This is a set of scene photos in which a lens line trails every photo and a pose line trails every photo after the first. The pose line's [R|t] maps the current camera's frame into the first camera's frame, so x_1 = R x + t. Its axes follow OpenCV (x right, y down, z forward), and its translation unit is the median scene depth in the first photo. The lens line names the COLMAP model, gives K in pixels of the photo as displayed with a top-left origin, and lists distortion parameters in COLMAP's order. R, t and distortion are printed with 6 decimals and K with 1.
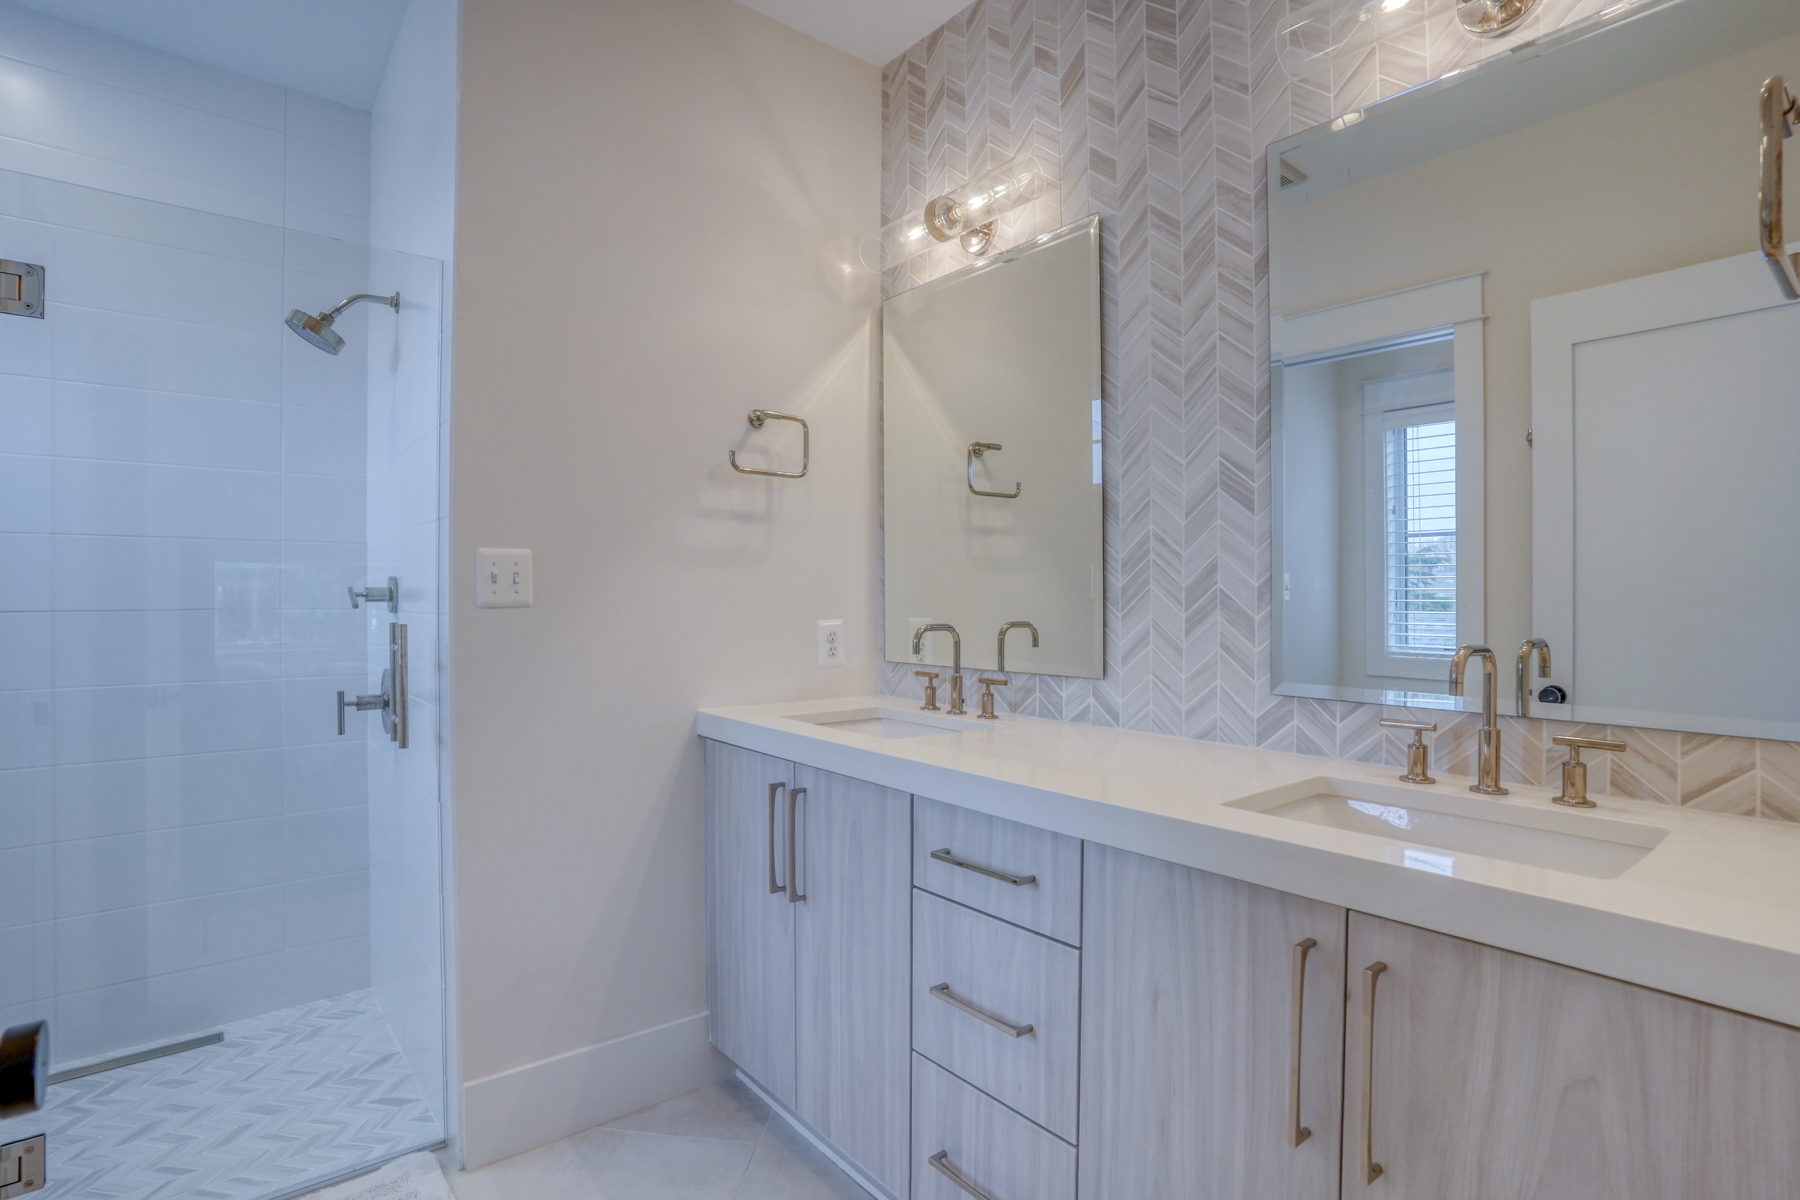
lens RADIAL K [[915.4, 0, 890.0], [0, 915.4, 595.2], [0, 0, 1]] dist [-0.076294, 0.038631]
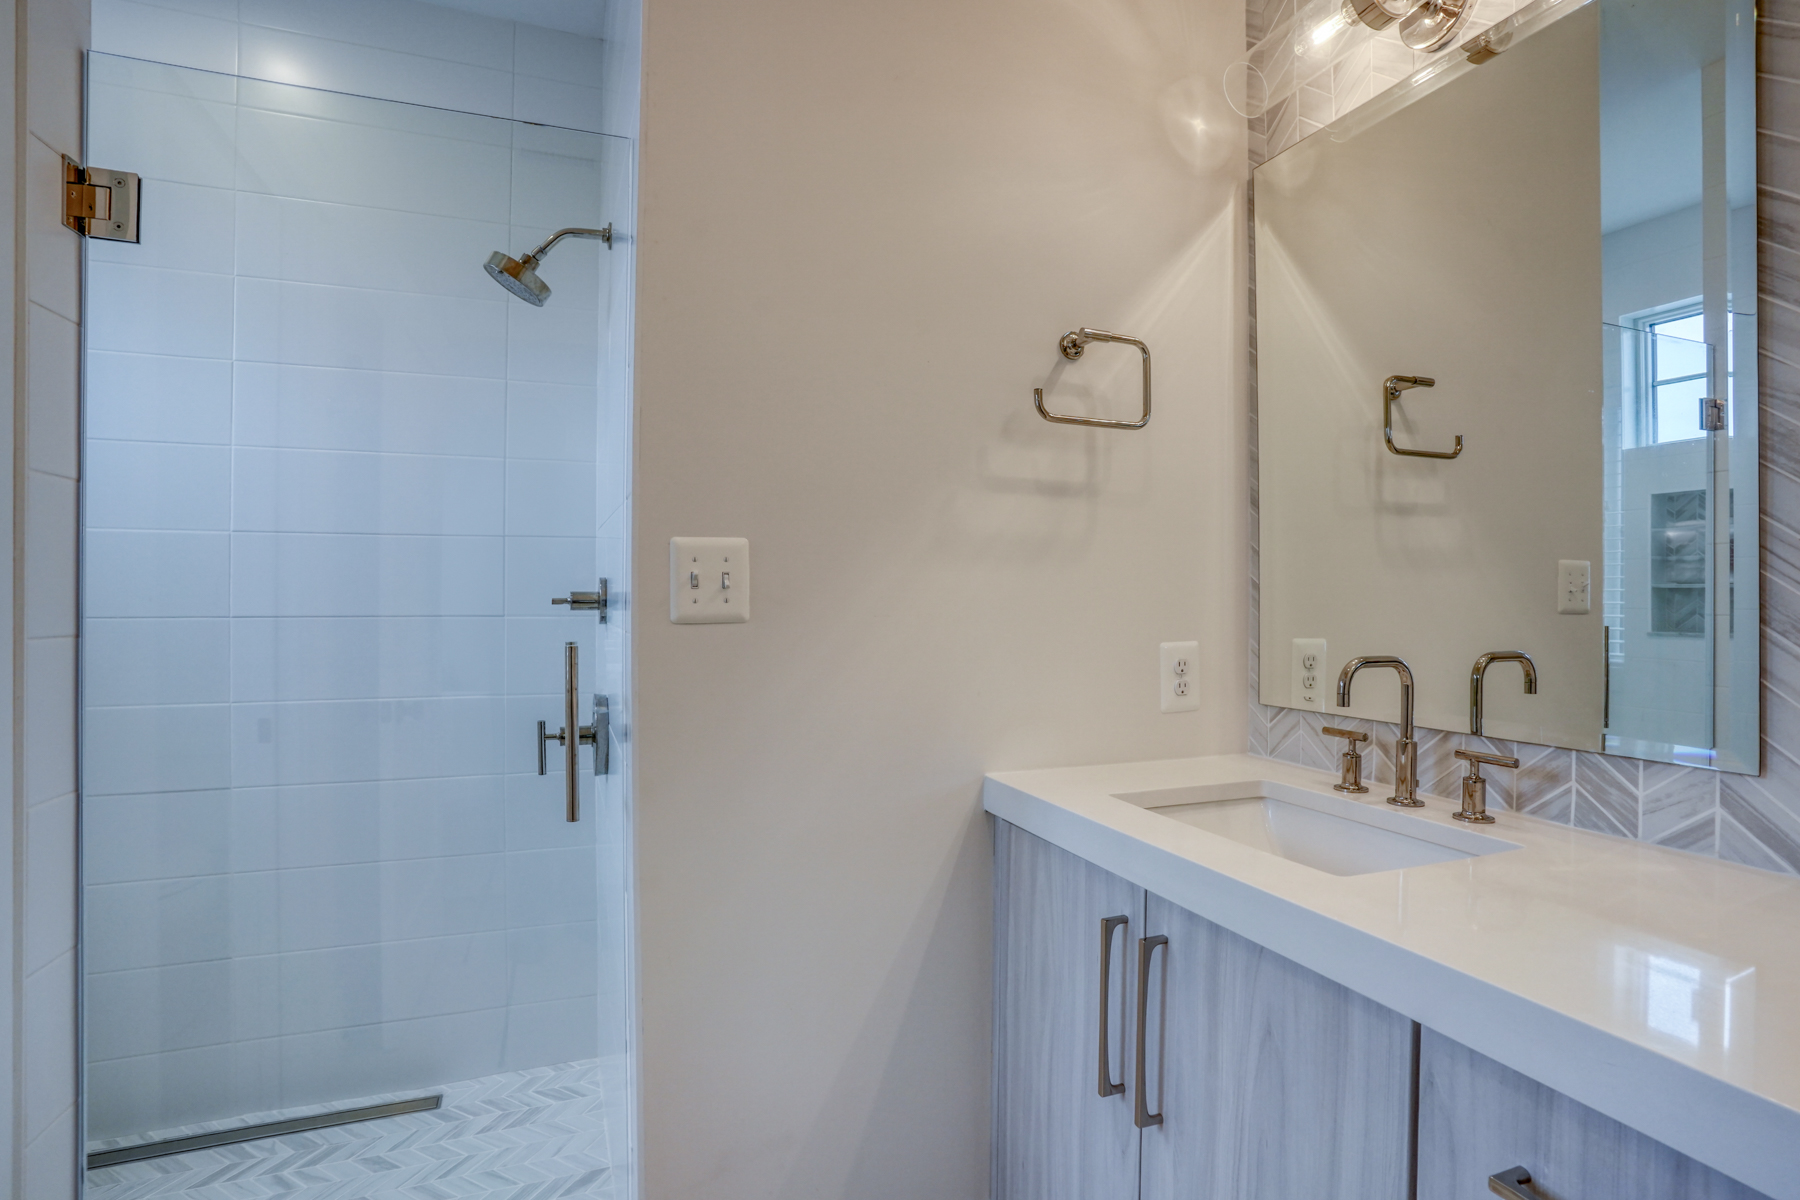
lens RADIAL K [[915.4, 0, 890.0], [0, 915.4, 595.2], [0, 0, 1]] dist [-0.076294, 0.038631]
pose [[0.954351, 0.004202, -0.298657, -0.073443], [-0.004317, 0.999991, 0.000274, -0.007208], [0.298655, 0.001028, 0.954361, 0.318020]]
